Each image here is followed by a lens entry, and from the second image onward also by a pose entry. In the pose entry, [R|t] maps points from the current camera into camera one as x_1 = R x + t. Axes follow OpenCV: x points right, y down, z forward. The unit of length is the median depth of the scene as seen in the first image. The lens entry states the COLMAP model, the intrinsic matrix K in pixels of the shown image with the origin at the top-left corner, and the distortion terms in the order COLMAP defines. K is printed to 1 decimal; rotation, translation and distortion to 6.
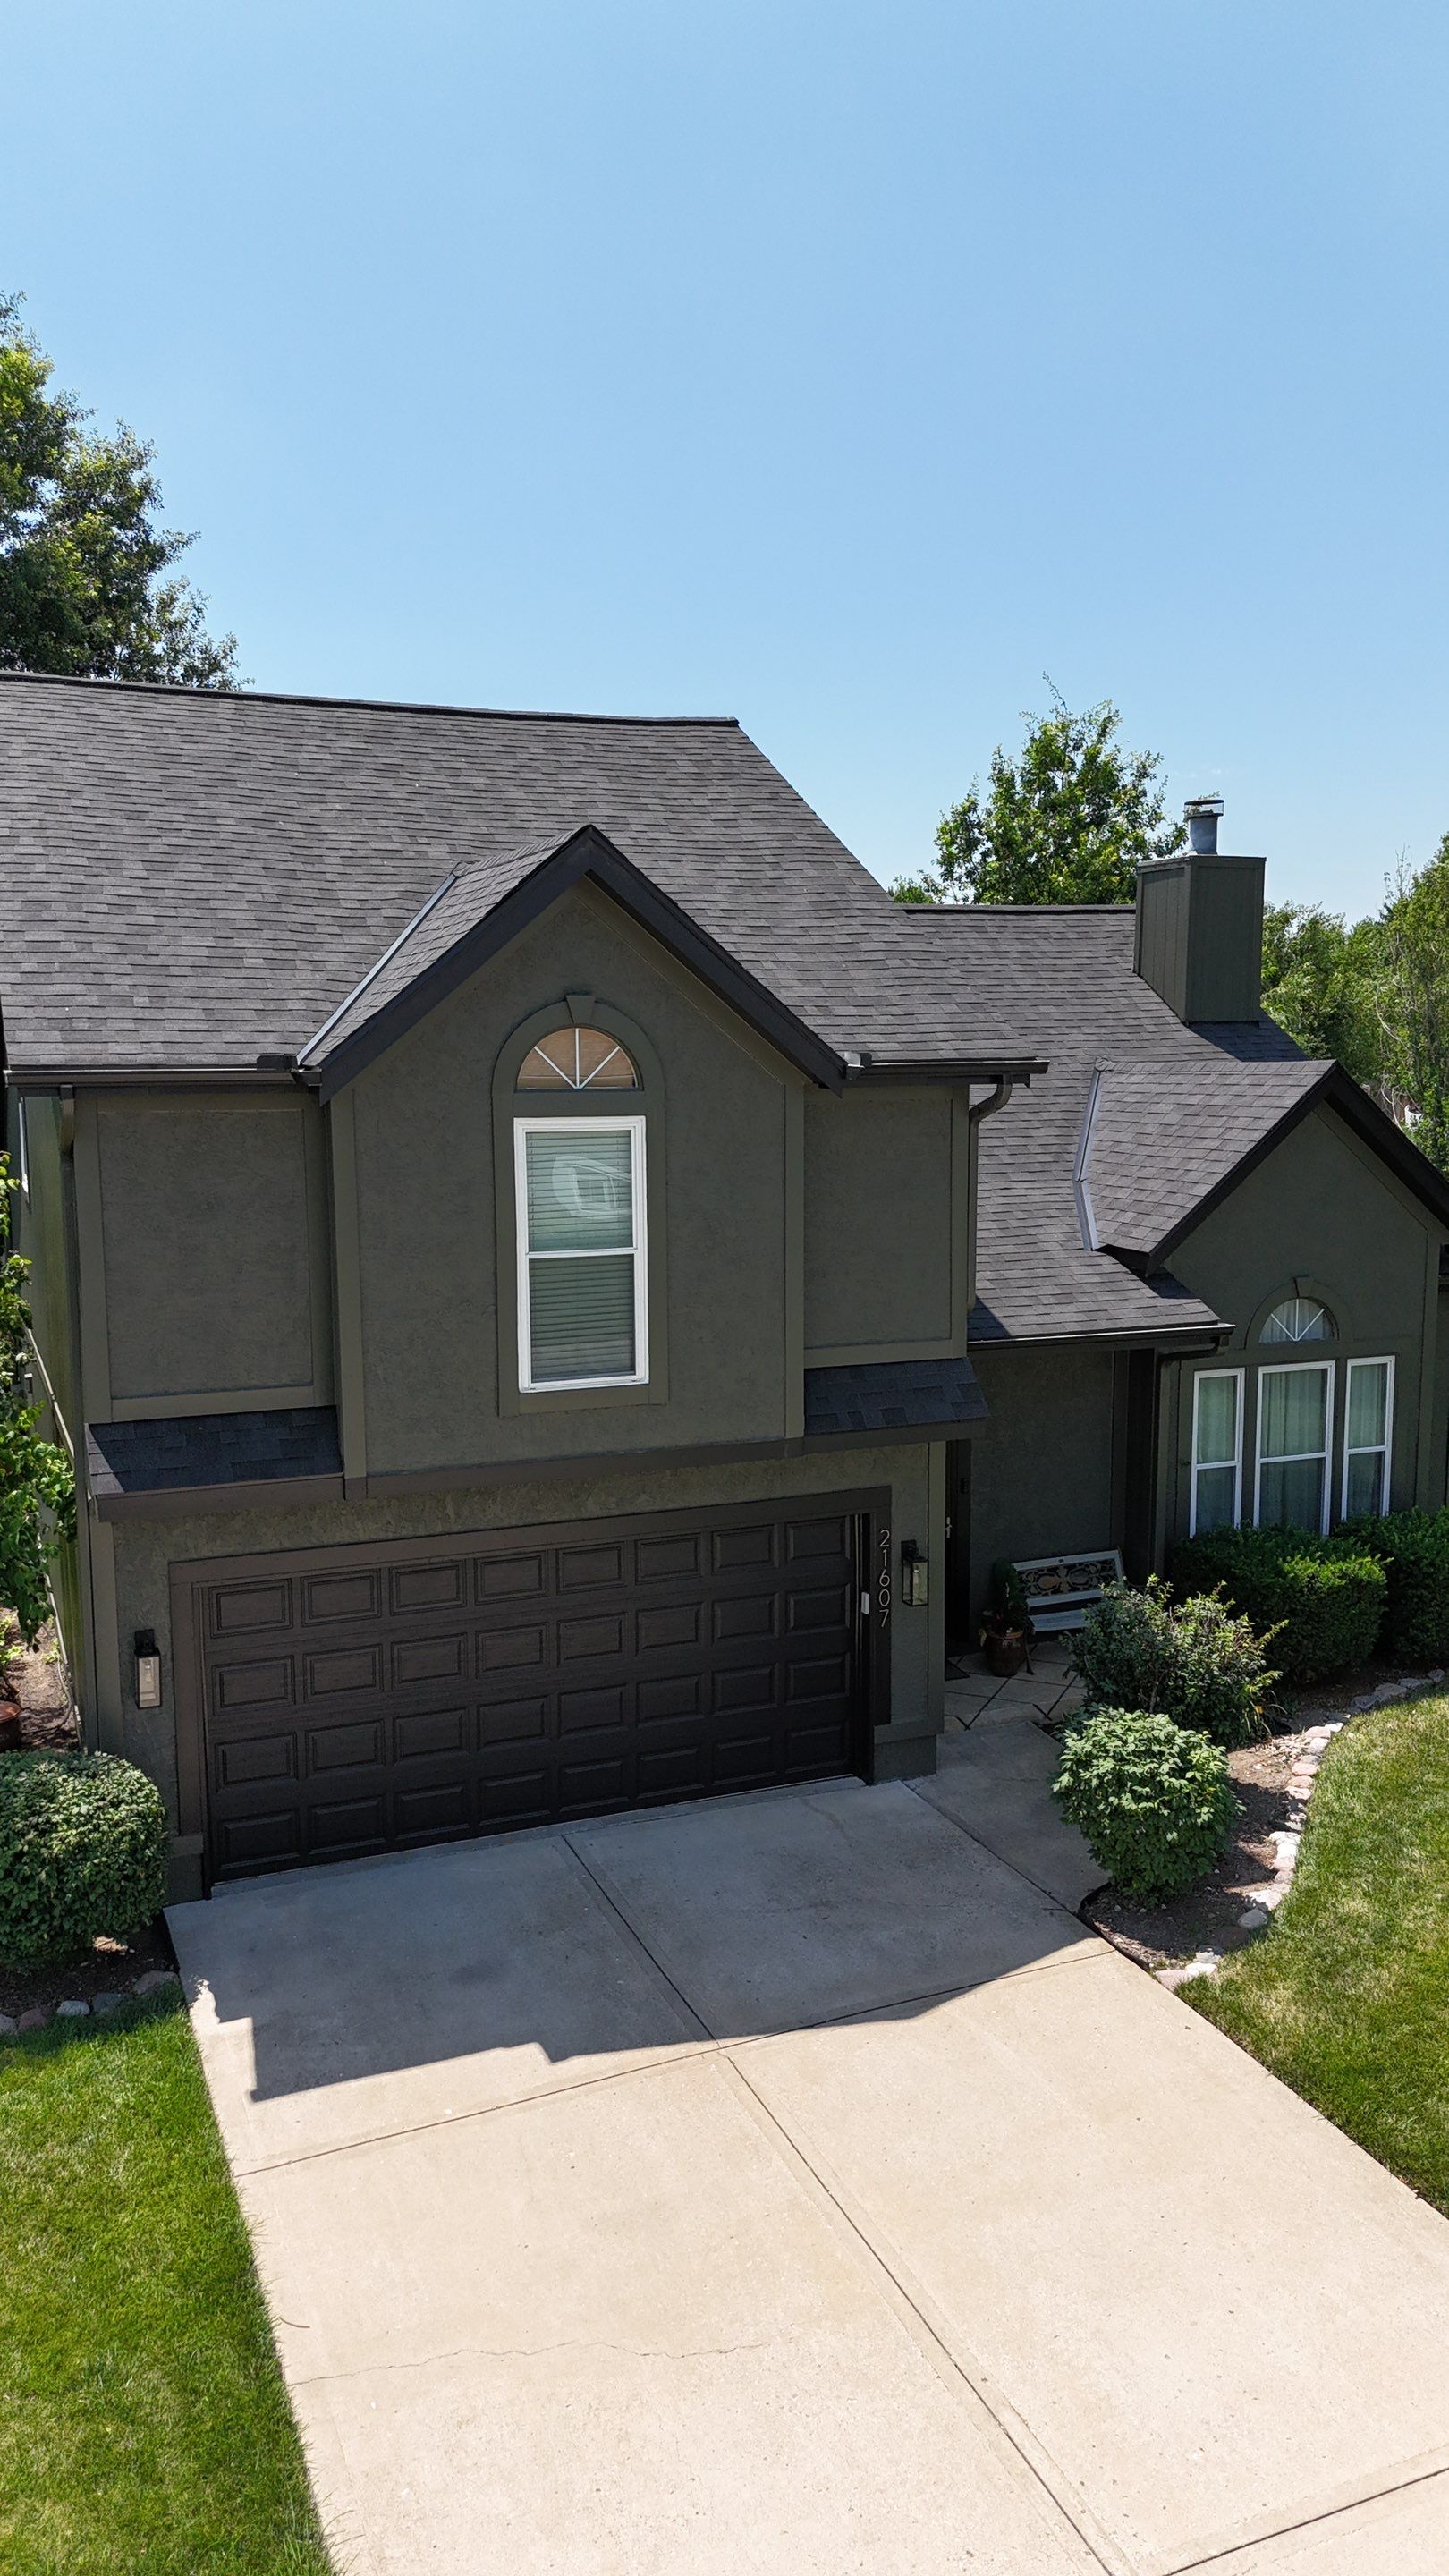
lens RADIAL K [[1895.1, 0, 710.6], [0, 1895.1, 1272.9], [0, 0, 1]] dist [0.058622, -0.047010]
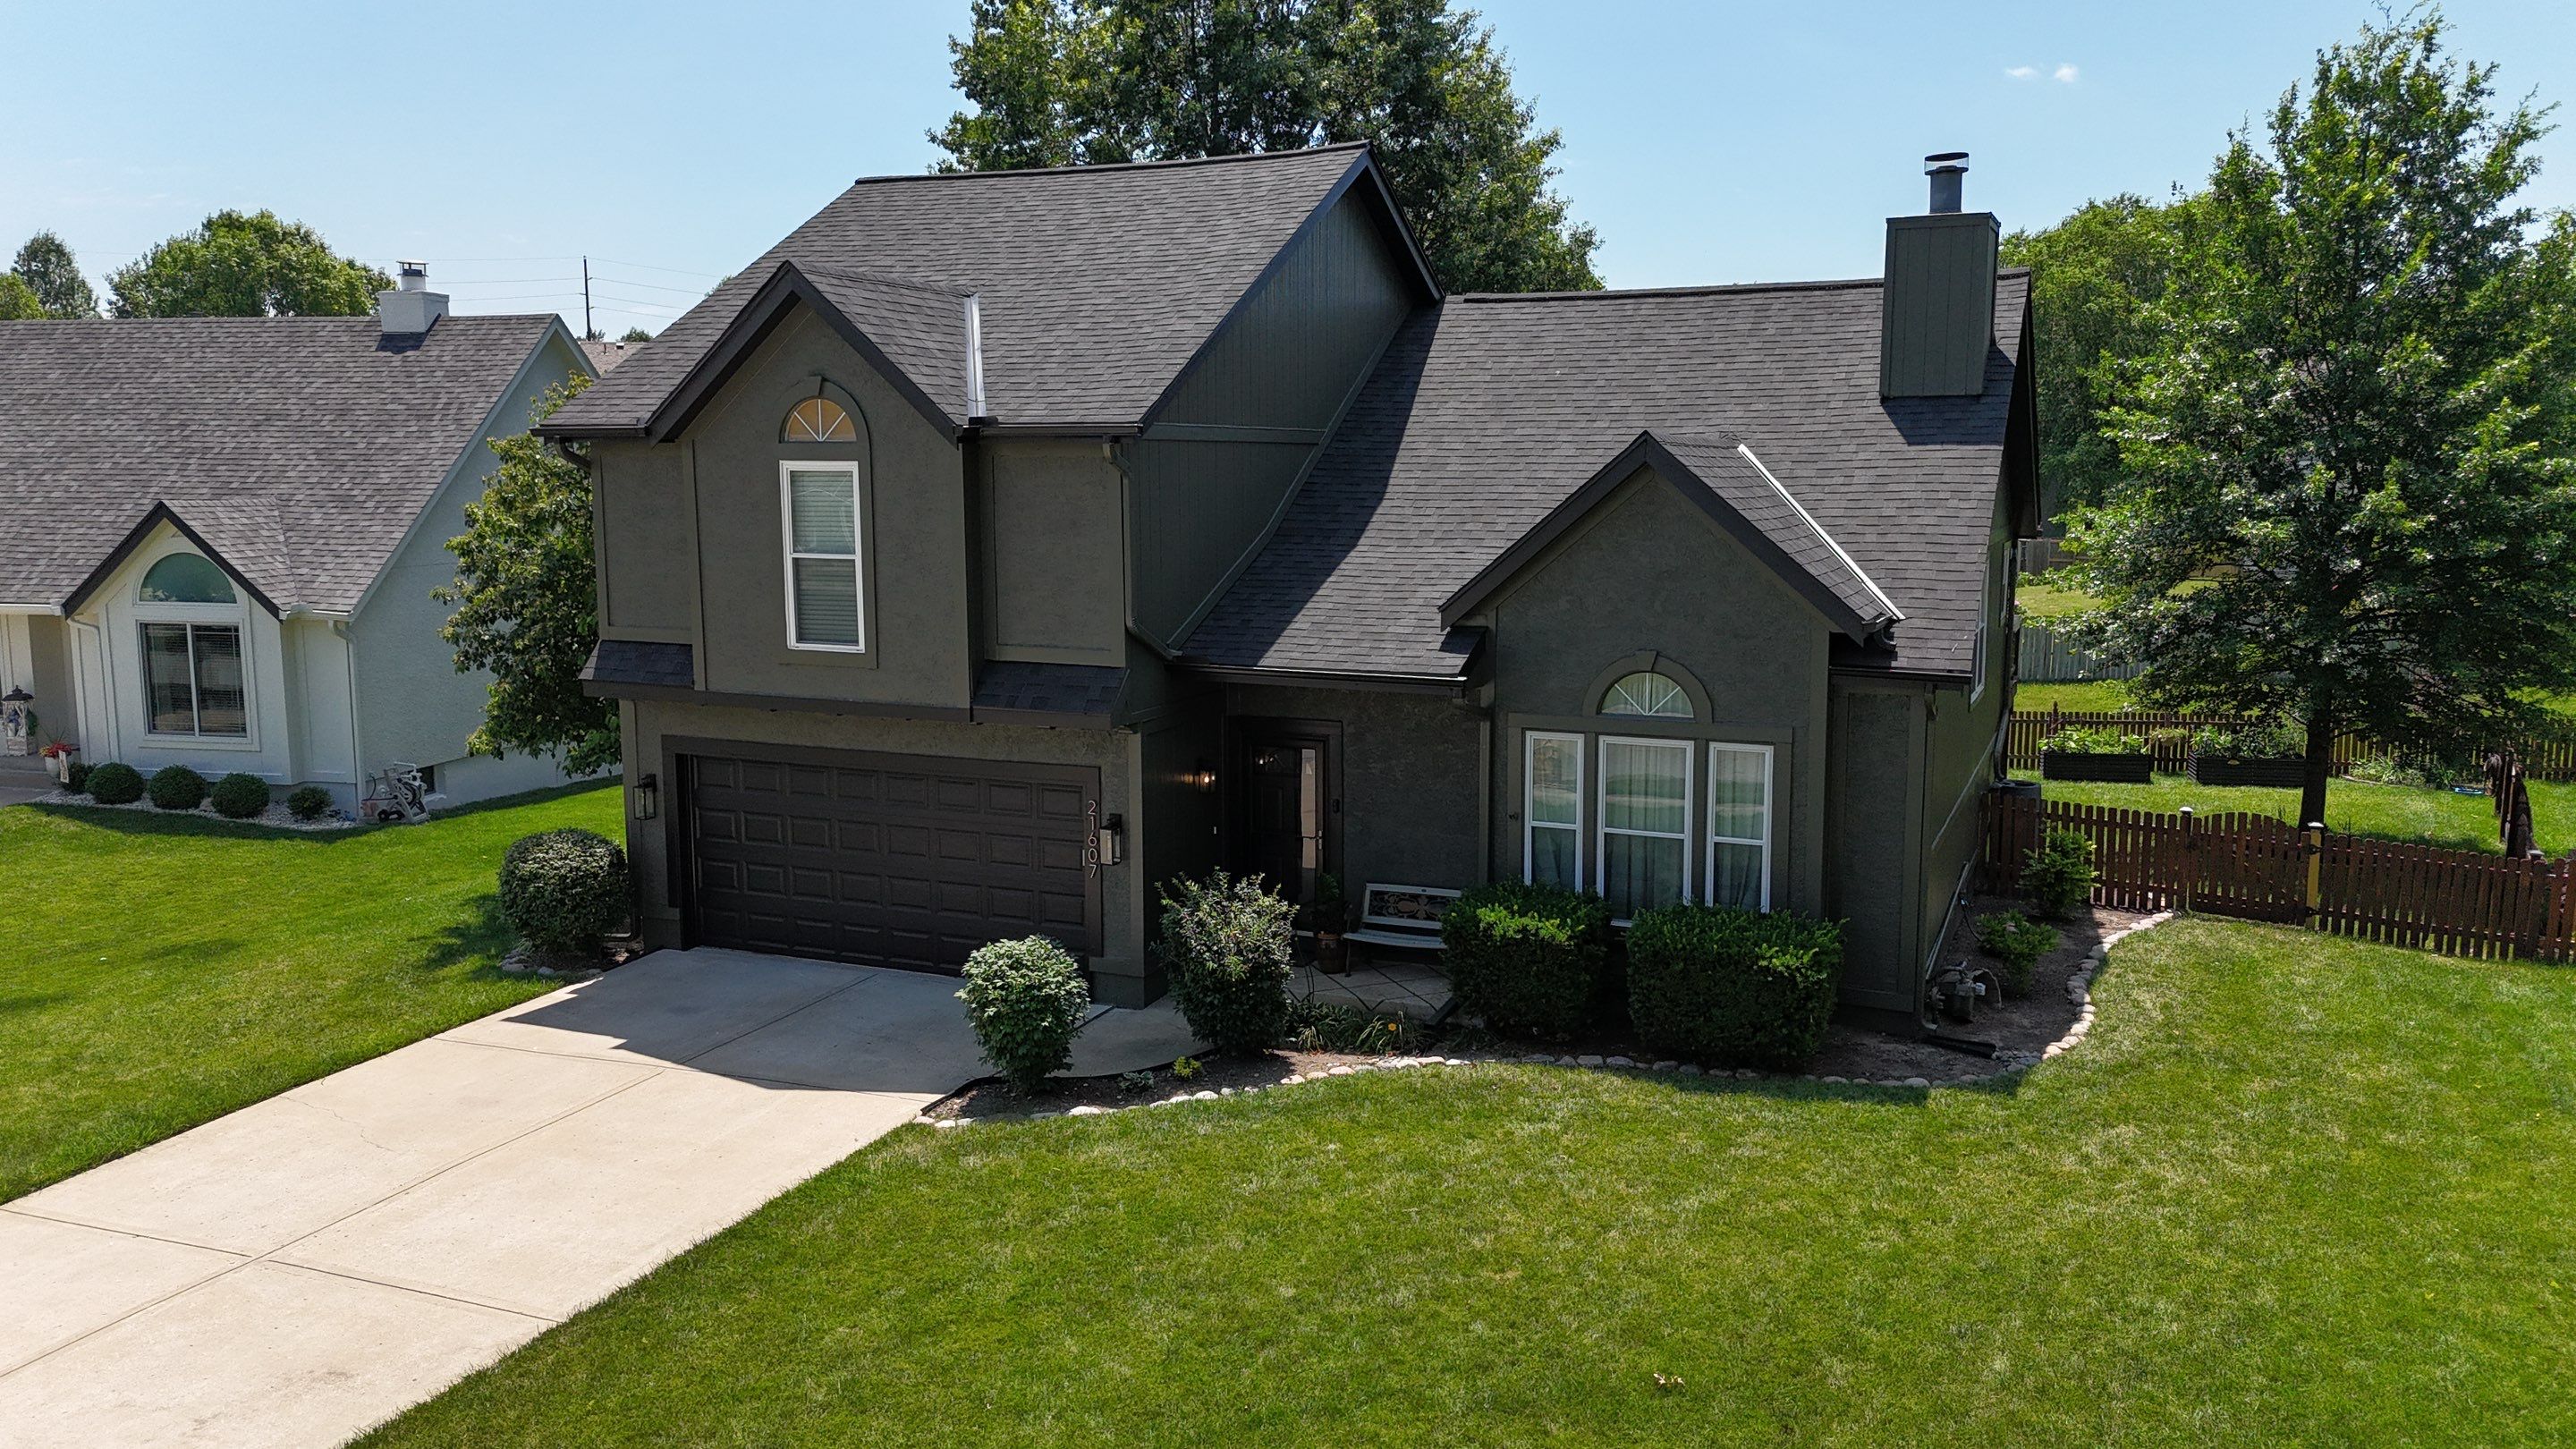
lens RADIAL K [[1895.1, 0, 1294.5], [0, 1895.1, 705.6], [0, 0, 1]] dist [0.058622, -0.047010]
pose [[0.690804, 0.096109, -0.716626, 0.956588], [-0.091918, 0.994758, 0.044805, 0.003521], [0.717176, 0.034920, 0.696017, 0.194829]]
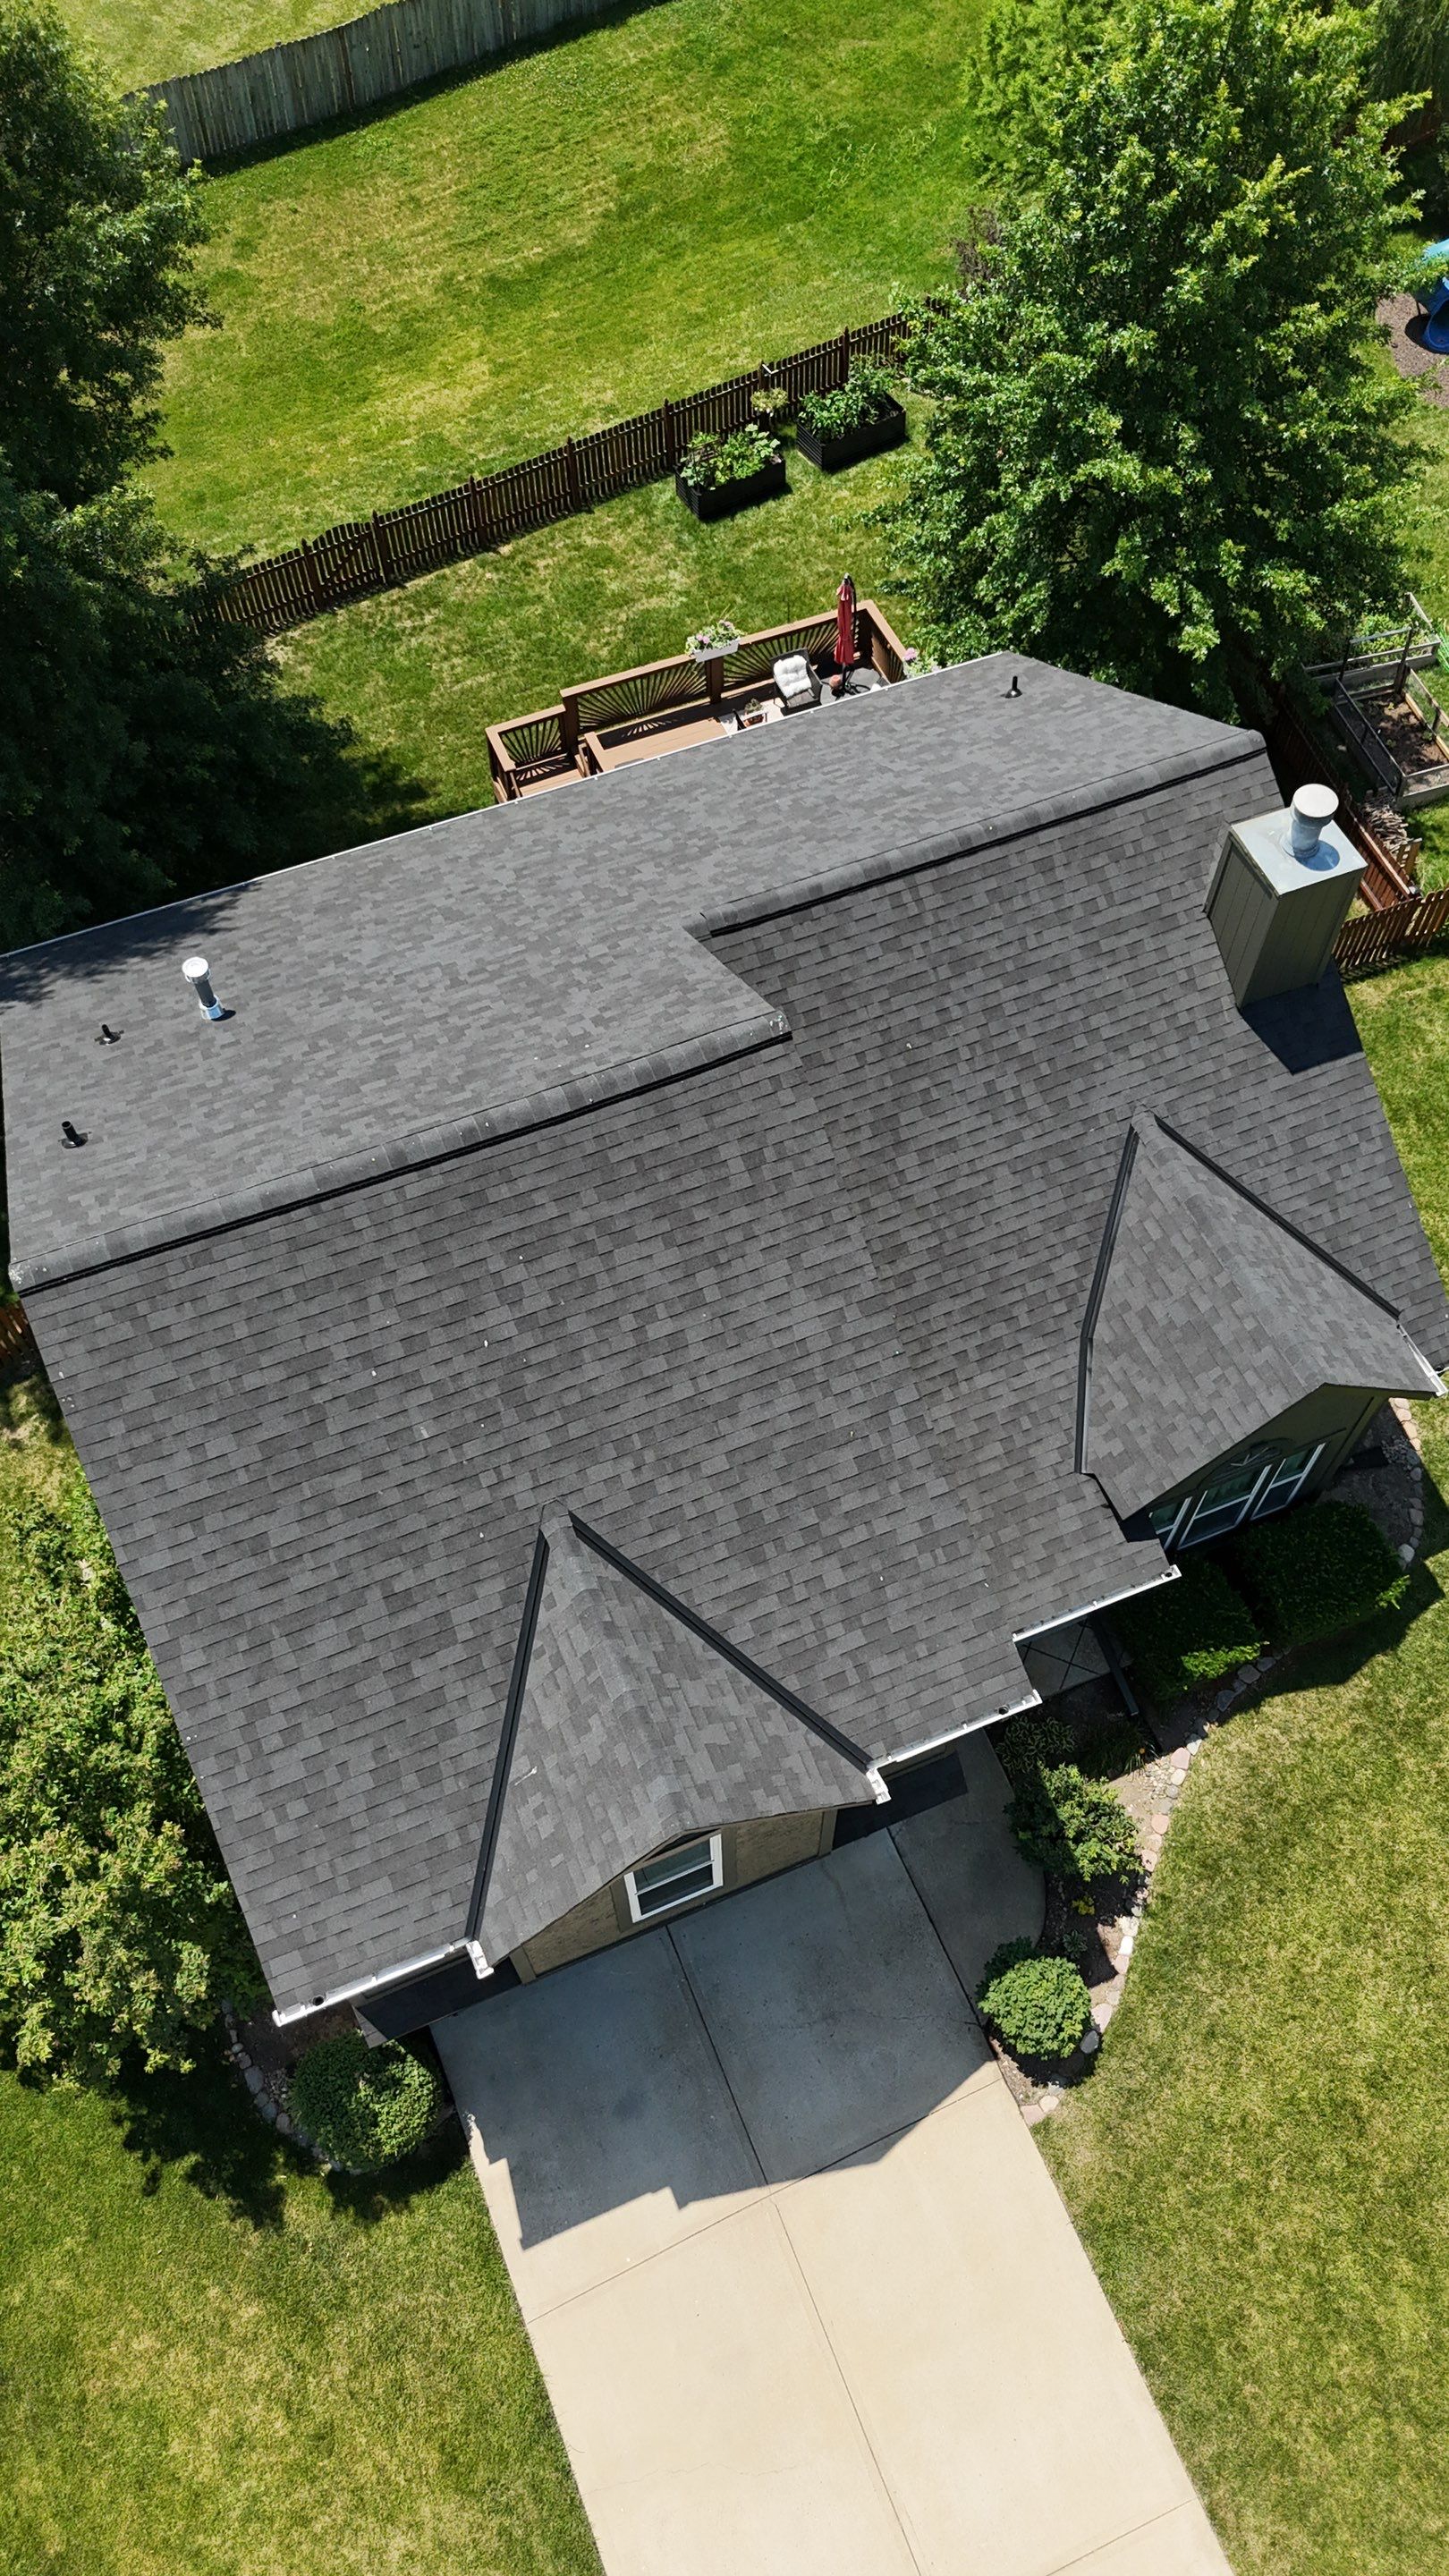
lens RADIAL K [[1895.1, 0, 709.3], [0, 1895.1, 1282.5], [0, 0, 1]] dist [0.058622, -0.047010]
pose [[0.999944, -0.009130, -0.005308, -0.024309], [0.009827, 0.620493, 0.784151, -1.056469], [-0.003866, -0.784159, 0.620548, 0.373882]]
